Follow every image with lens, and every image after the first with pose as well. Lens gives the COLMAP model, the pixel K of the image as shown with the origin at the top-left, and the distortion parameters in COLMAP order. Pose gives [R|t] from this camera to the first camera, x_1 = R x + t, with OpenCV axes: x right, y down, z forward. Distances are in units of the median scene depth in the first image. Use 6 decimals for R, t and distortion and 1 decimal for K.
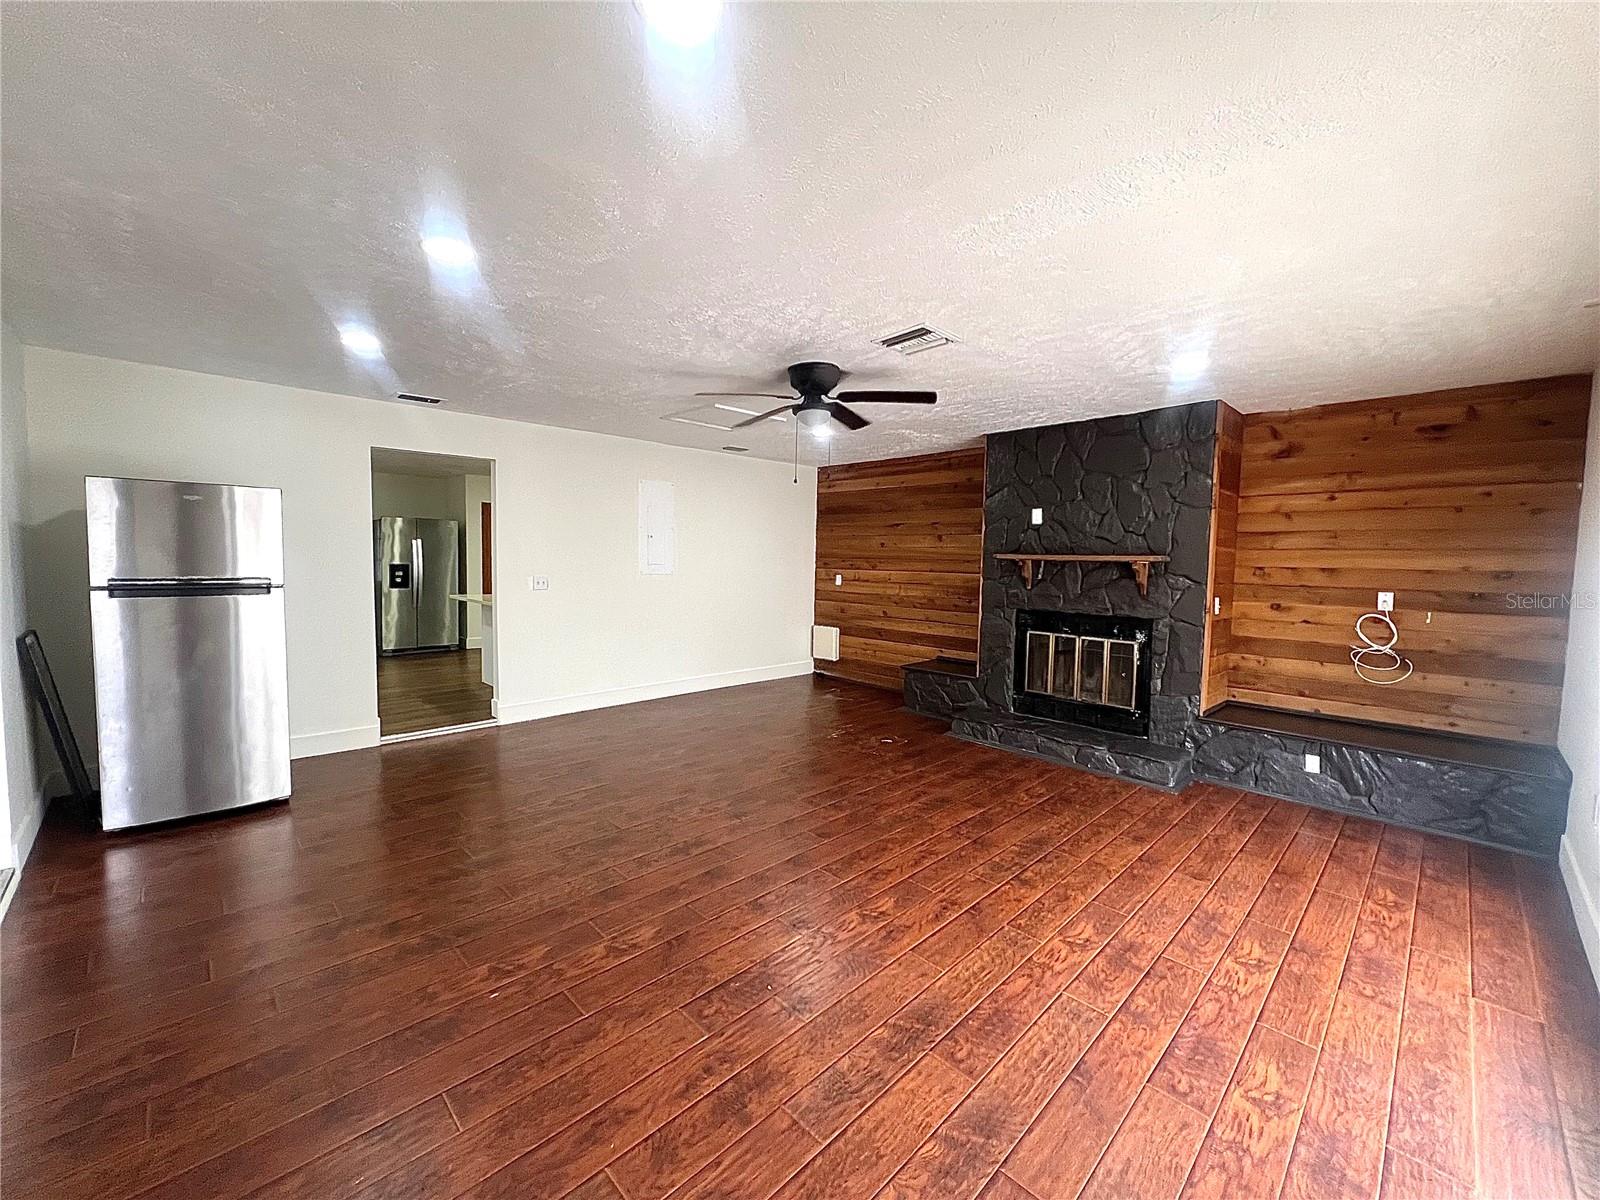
lens RADIAL K [[642.6, 0, 800.2], [0, 642.6, 598.7], [0, 0, 1]] dist [-0.000003, 0.000053]
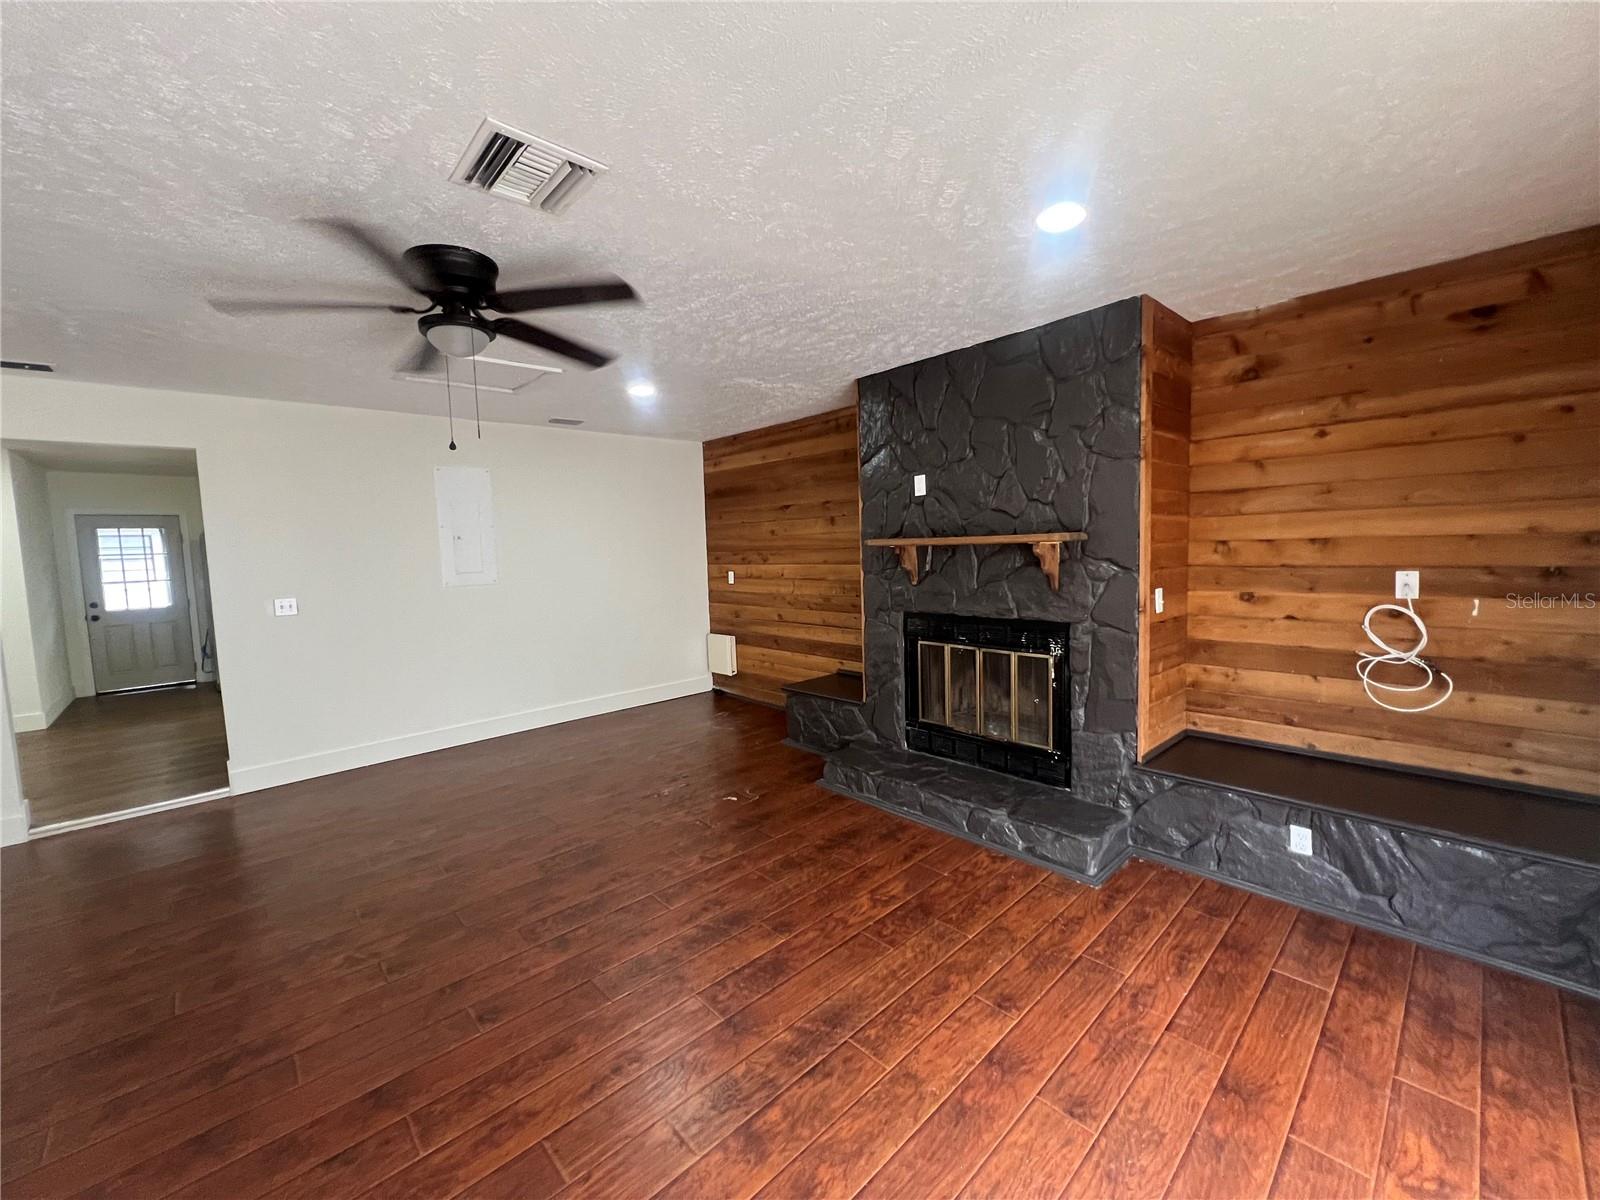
lens RADIAL K [[642.6, 0, 799.8], [0, 642.6, 598.2], [0, 0, 1]] dist [-0.000003, 0.000053]
pose [[0.998544, -0.048236, -0.024132, 0.288425], [0.048666, 0.998660, 0.017574, -0.022759], [0.023252, -0.018723, 0.999554, 0.310032]]
